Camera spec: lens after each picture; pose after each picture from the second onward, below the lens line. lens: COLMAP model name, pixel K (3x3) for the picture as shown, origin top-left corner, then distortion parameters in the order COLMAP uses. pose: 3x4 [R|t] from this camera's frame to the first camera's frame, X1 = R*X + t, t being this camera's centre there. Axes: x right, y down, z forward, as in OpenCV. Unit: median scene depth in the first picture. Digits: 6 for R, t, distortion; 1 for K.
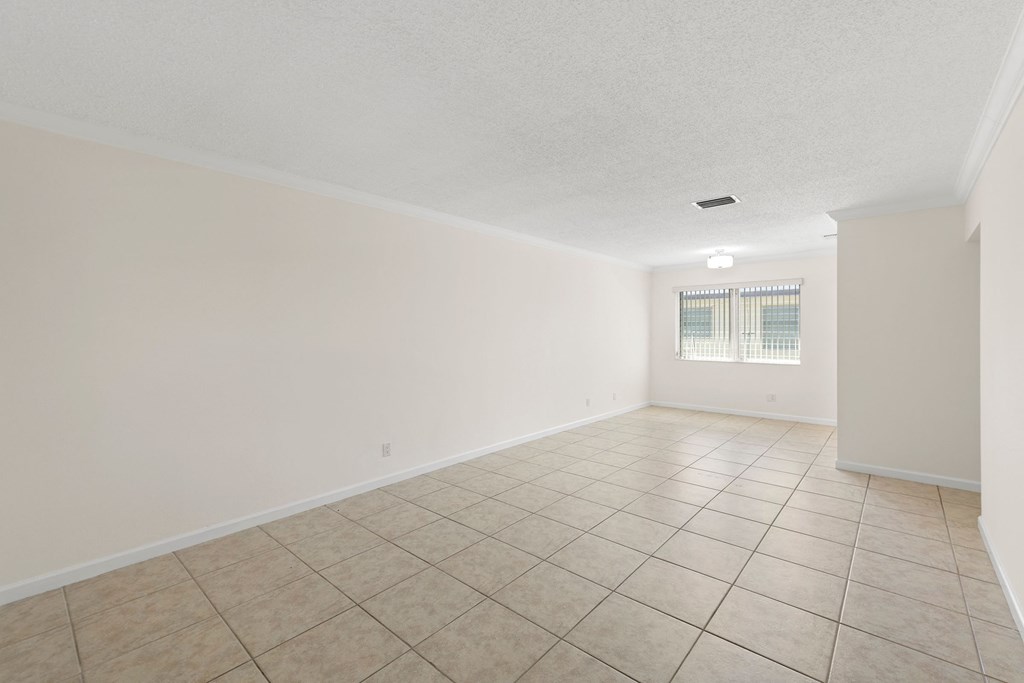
lens RADIAL K [[435.3, 0, 515.5], [0, 435.3, 339.1], [0, 0, 1]] dist [0.014459, -0.003911]
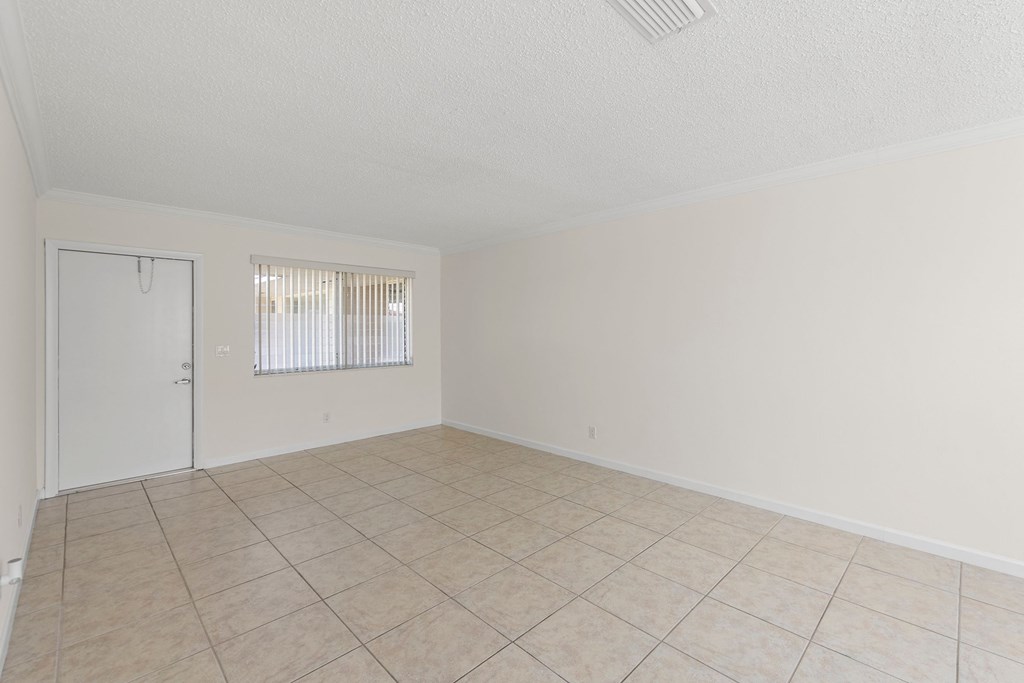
lens RADIAL K [[445.0, 0, 530.3], [0, 445.0, 329.1], [0, 0, 1]] dist [0.013729, -0.002373]
pose [[-0.063075, 0.007539, -0.997980, 0.949300], [-0.015530, 0.999843, 0.008535, -0.022337], [0.997888, 0.016037, -0.062948, 0.999130]]
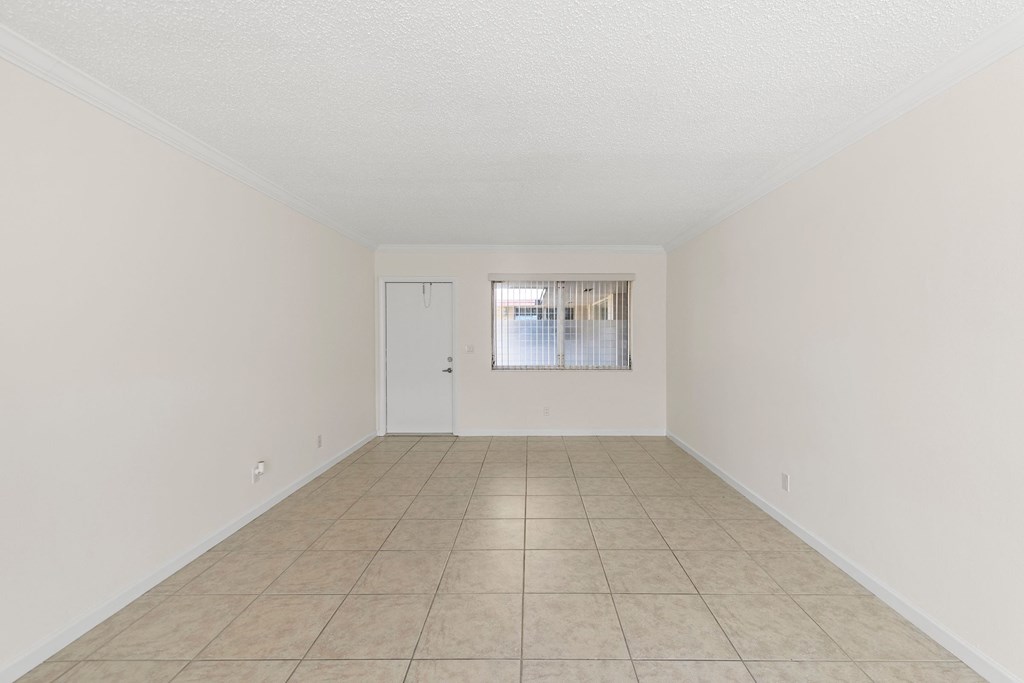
lens RADIAL K [[435.3, 0, 522.3], [0, 435.3, 338.8], [0, 0, 1]] dist [0.014459, -0.003911]
pose [[-0.758705, 0.014268, -0.651278, 0.638346], [-0.008396, 0.999463, 0.031677, -0.028144], [0.651380, 0.029502, -0.758178, 1.412896]]
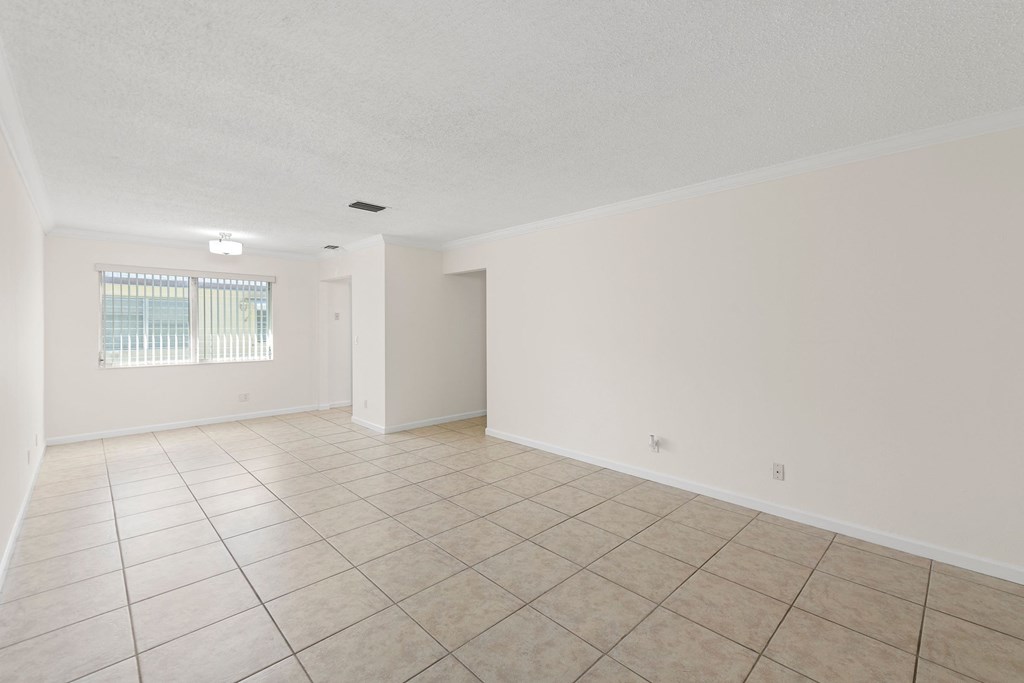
lens RADIAL K [[445.0, 0, 538.8], [0, 445.0, 323.4], [0, 0, 1]] dist [0.013729, -0.002373]
pose [[0.044930, 0.008452, 0.998954, -0.670863], [0.019257, 0.999771, -0.009325, -0.010203], [-0.998805, 0.019656, 0.044757, 0.589537]]
